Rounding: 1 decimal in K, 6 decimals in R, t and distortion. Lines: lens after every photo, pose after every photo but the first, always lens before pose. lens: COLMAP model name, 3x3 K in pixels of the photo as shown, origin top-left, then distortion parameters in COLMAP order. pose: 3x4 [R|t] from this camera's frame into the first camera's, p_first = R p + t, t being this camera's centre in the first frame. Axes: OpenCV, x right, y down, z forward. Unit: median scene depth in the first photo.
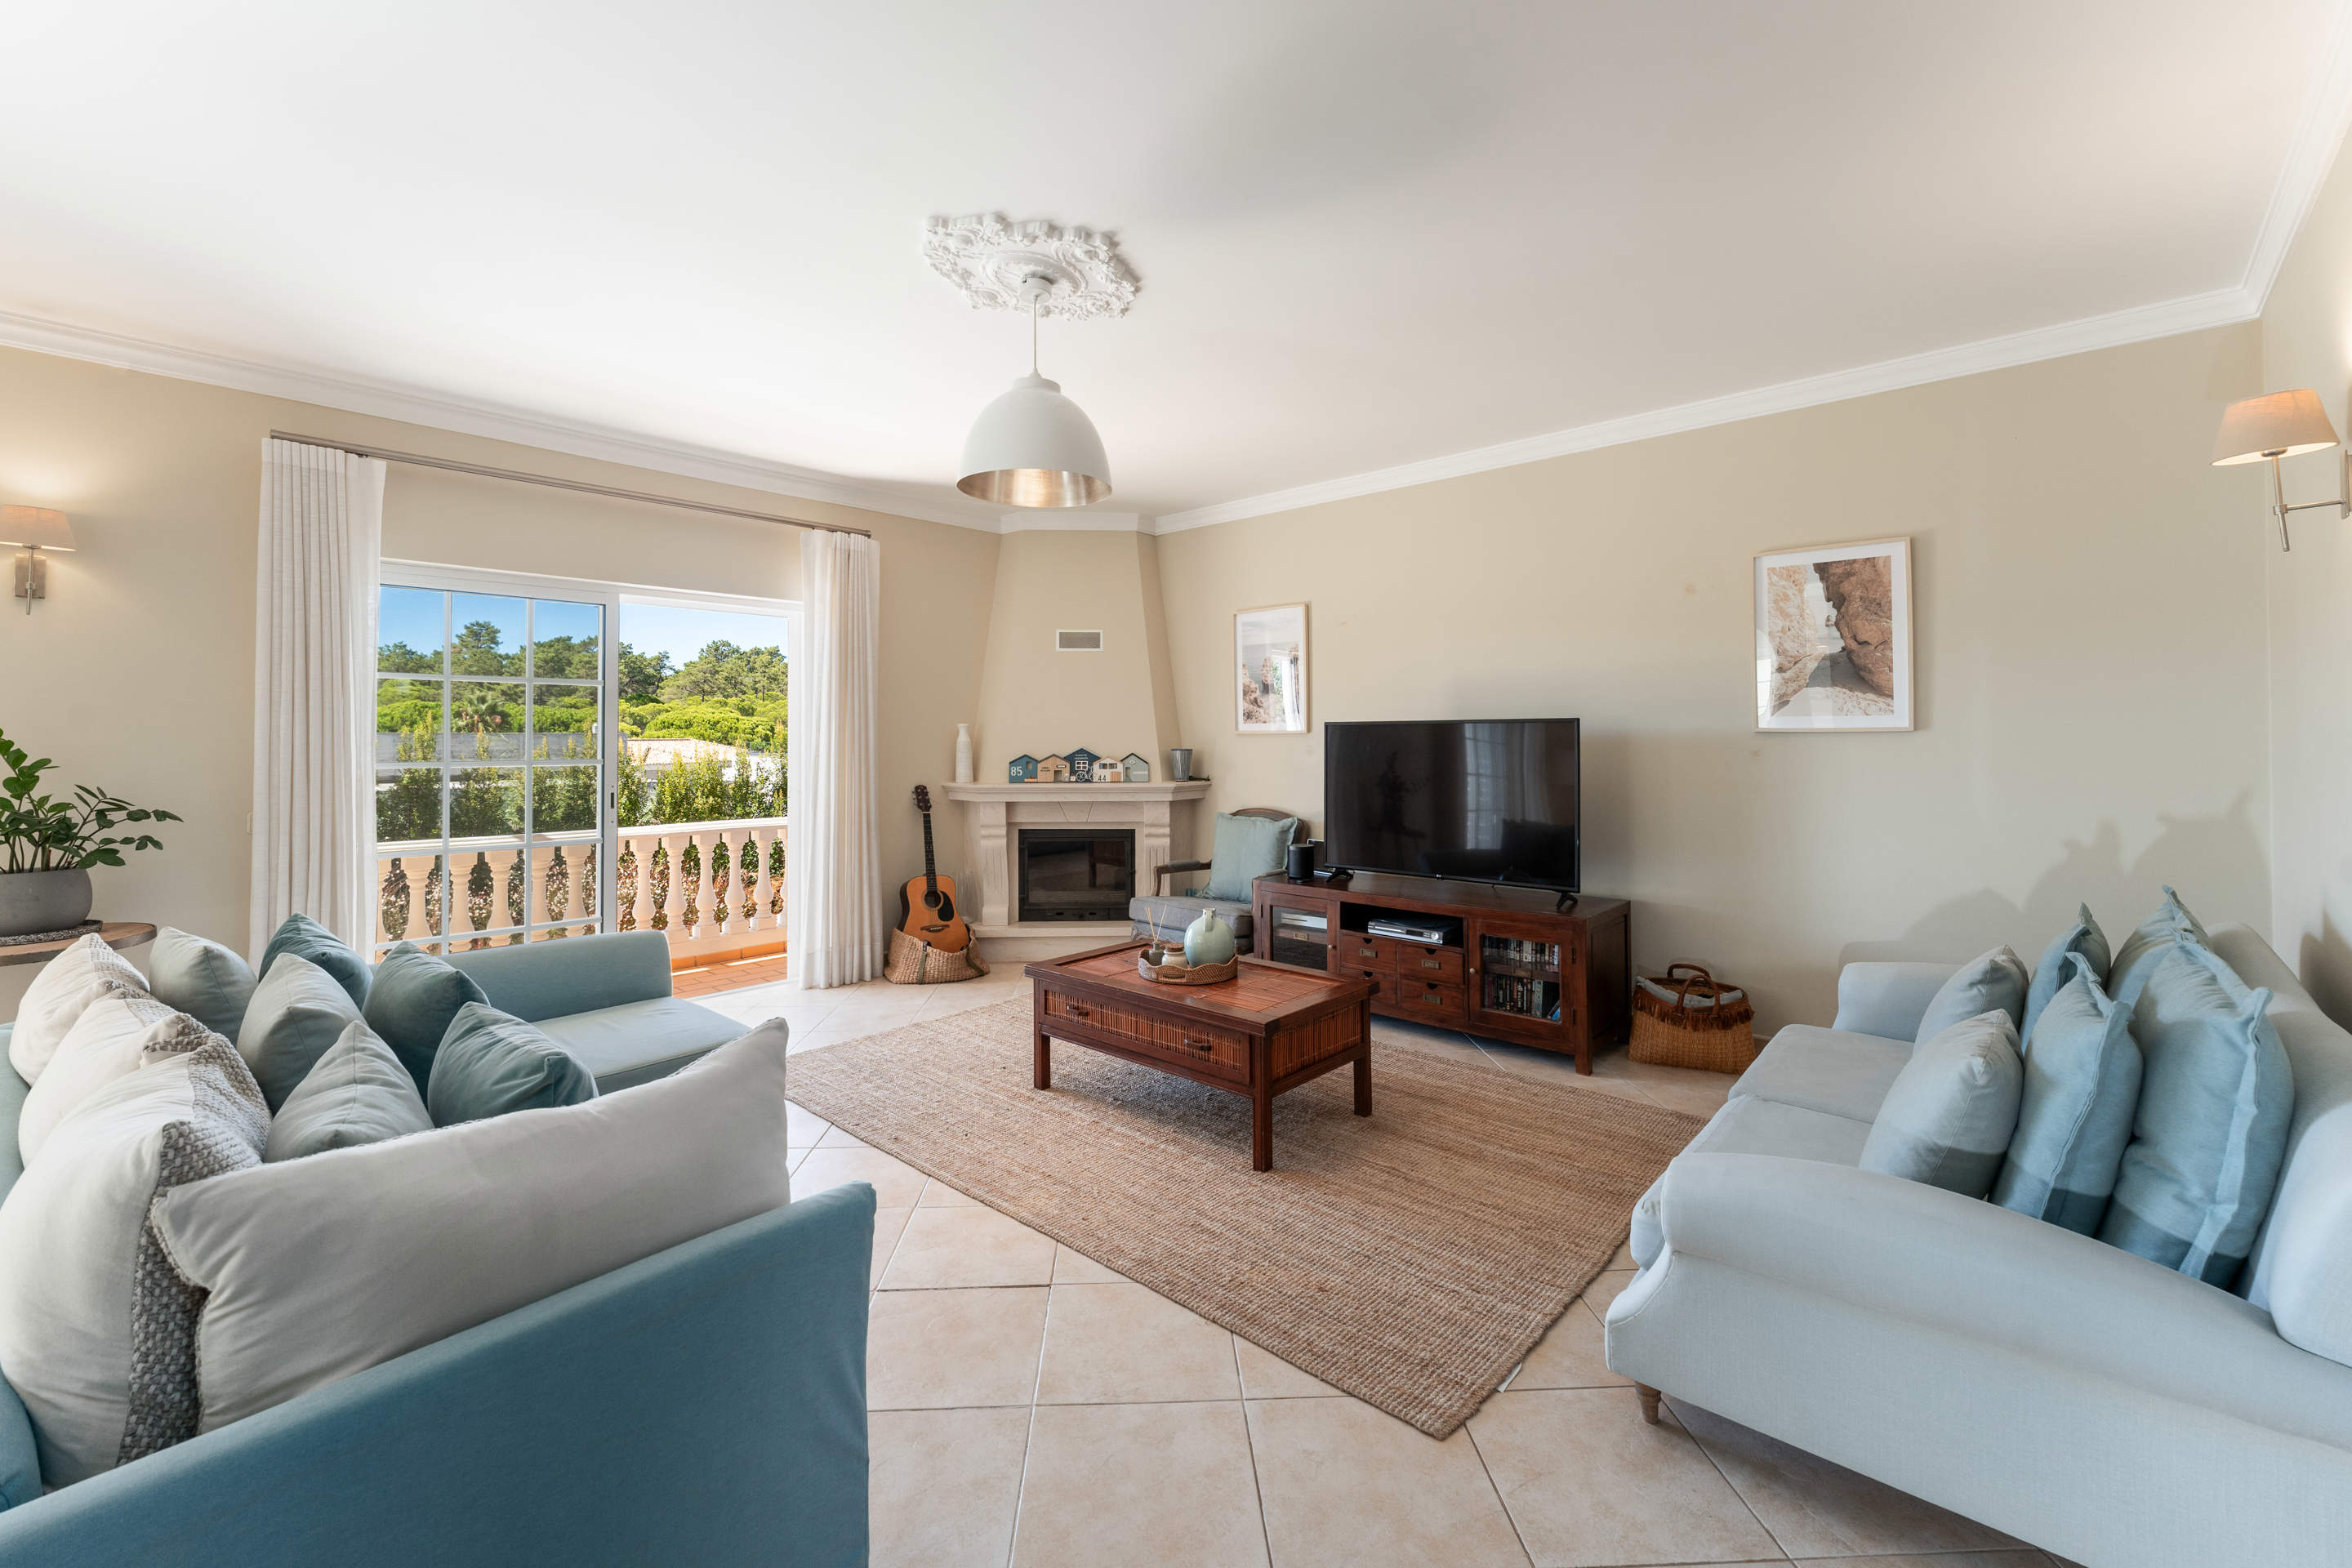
lens RADIAL K [[946.9, 0, 1141.4], [0, 946.9, 727.7], [0, 0, 1]] dist [-0.002160, -0.000697]
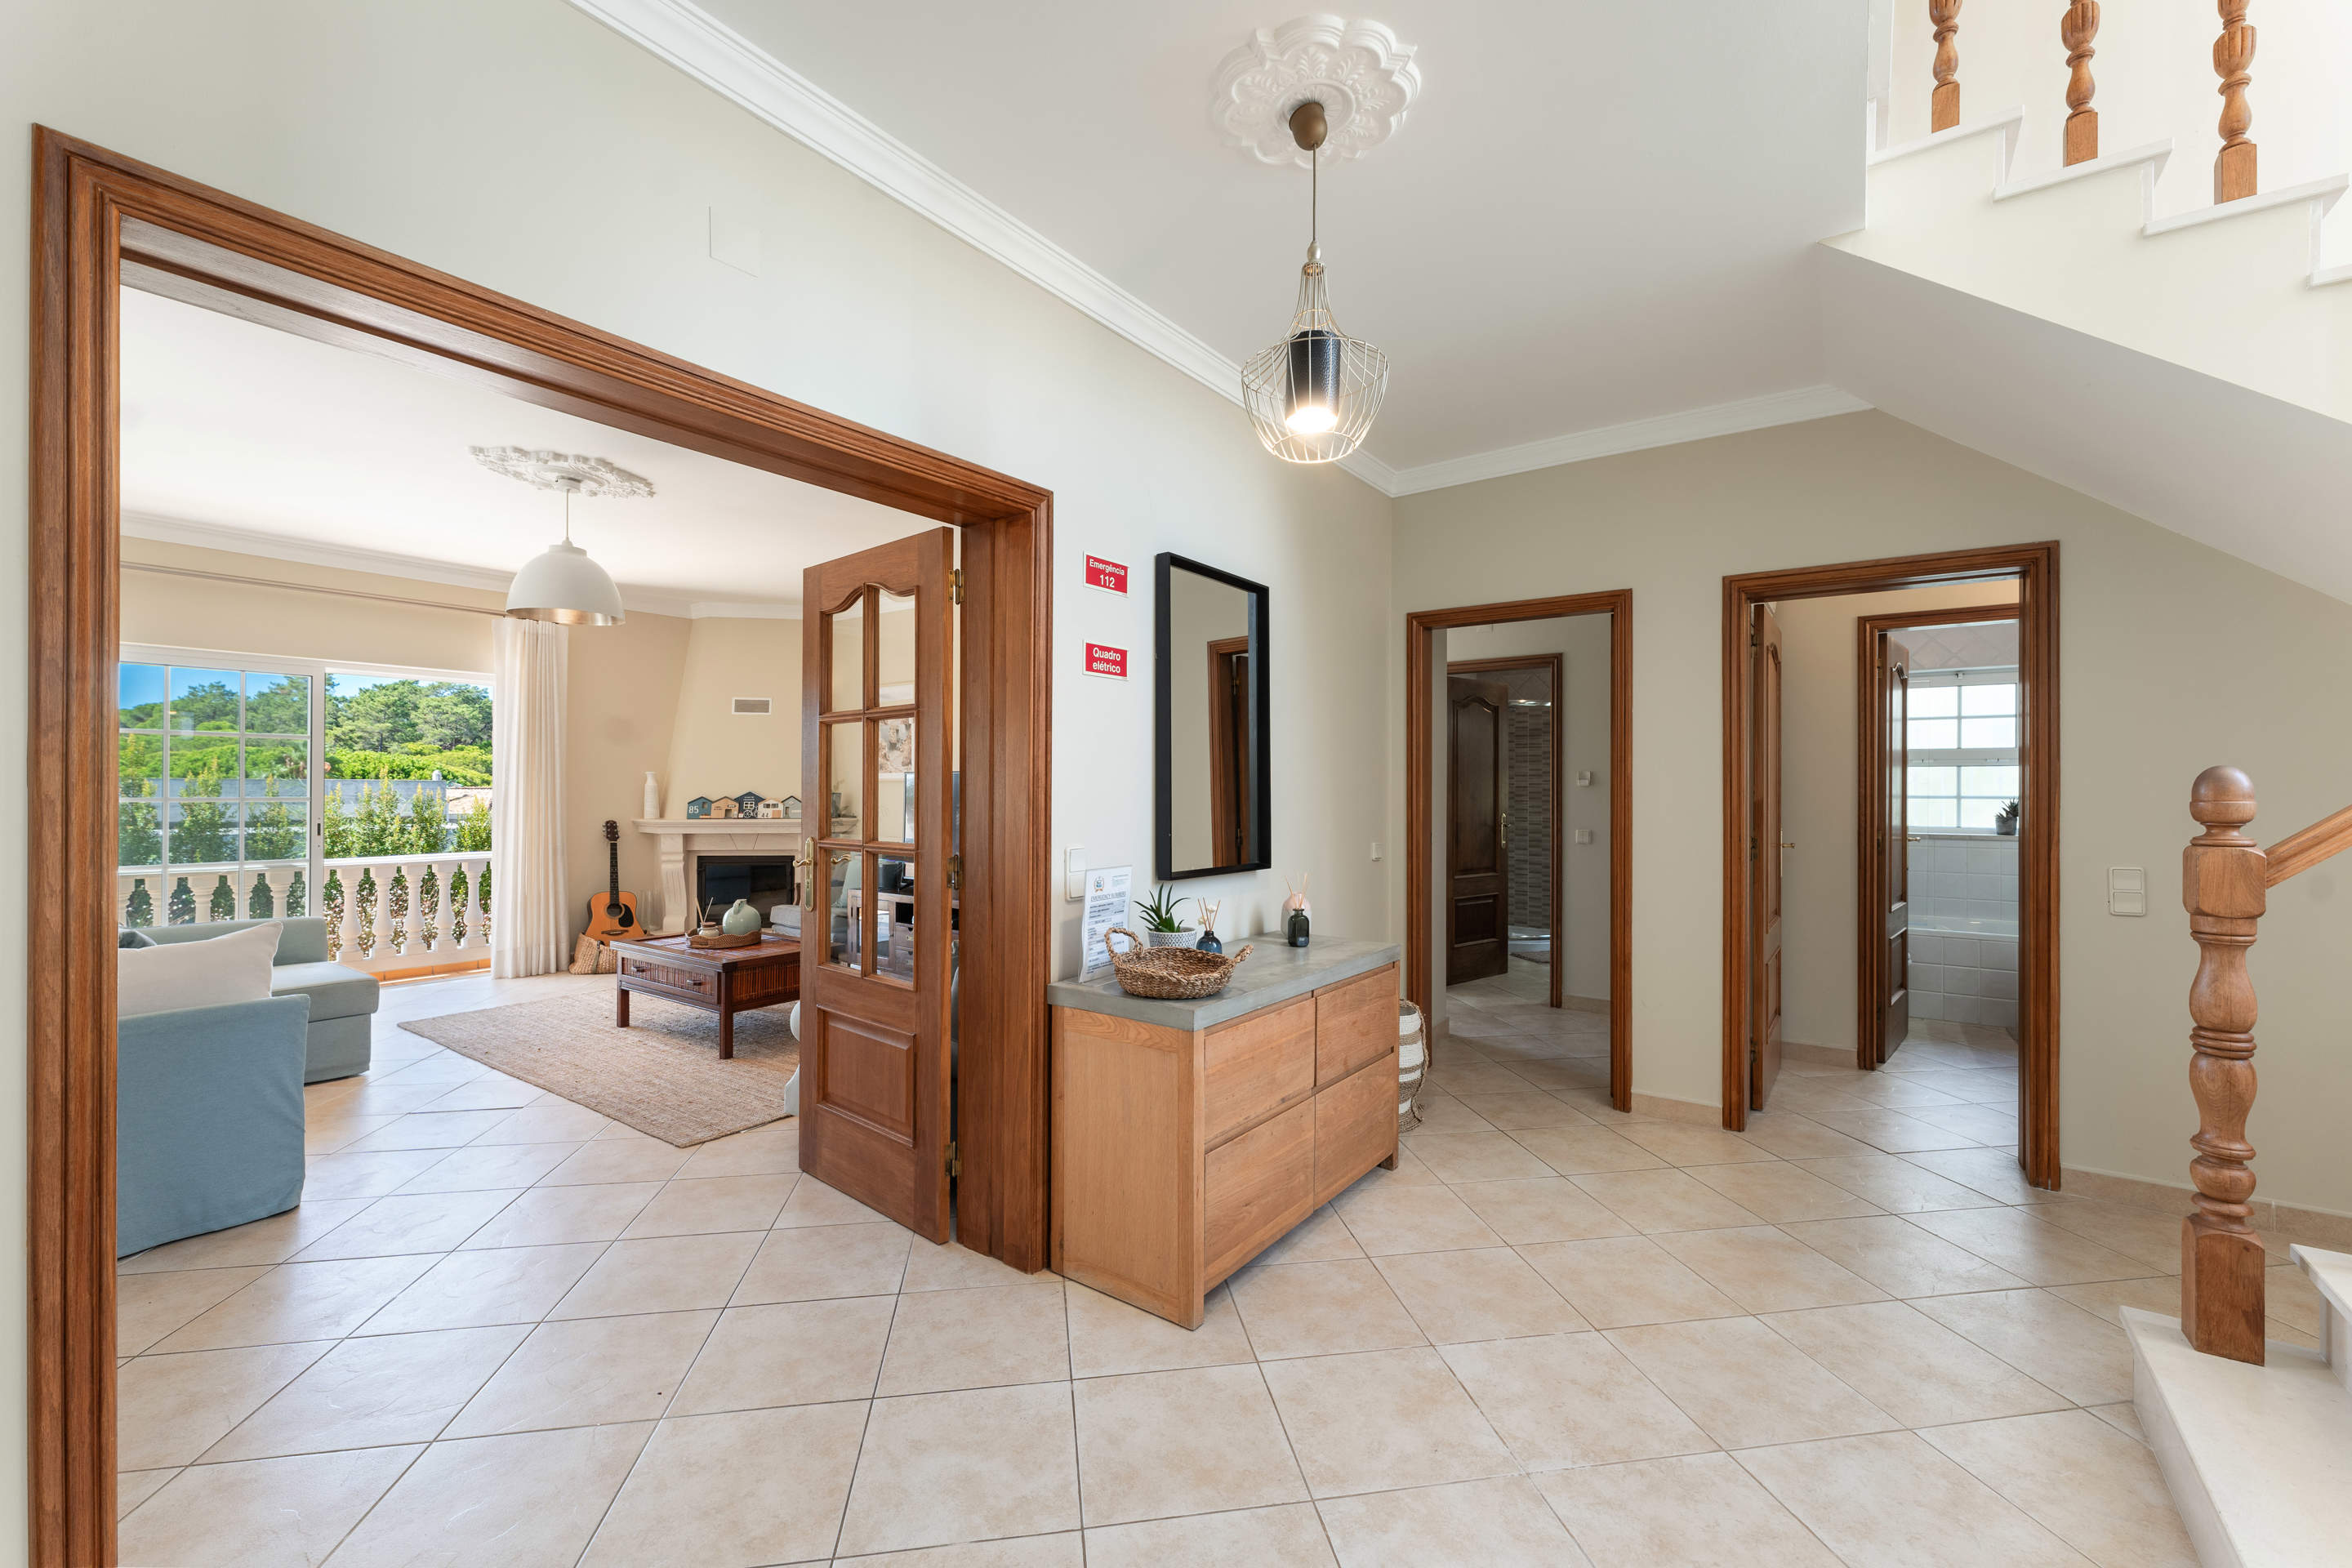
lens RADIAL K [[946.9, 0, 1179.2], [0, 946.9, 787.4], [0, 0, 1]] dist [-0.002160, -0.000697]
pose [[0.992312, 0.004509, 0.123675, 0.355680], [-0.005503, 0.999955, 0.007698, 0.003101], [-0.123635, -0.008319, 0.992293, -0.333171]]
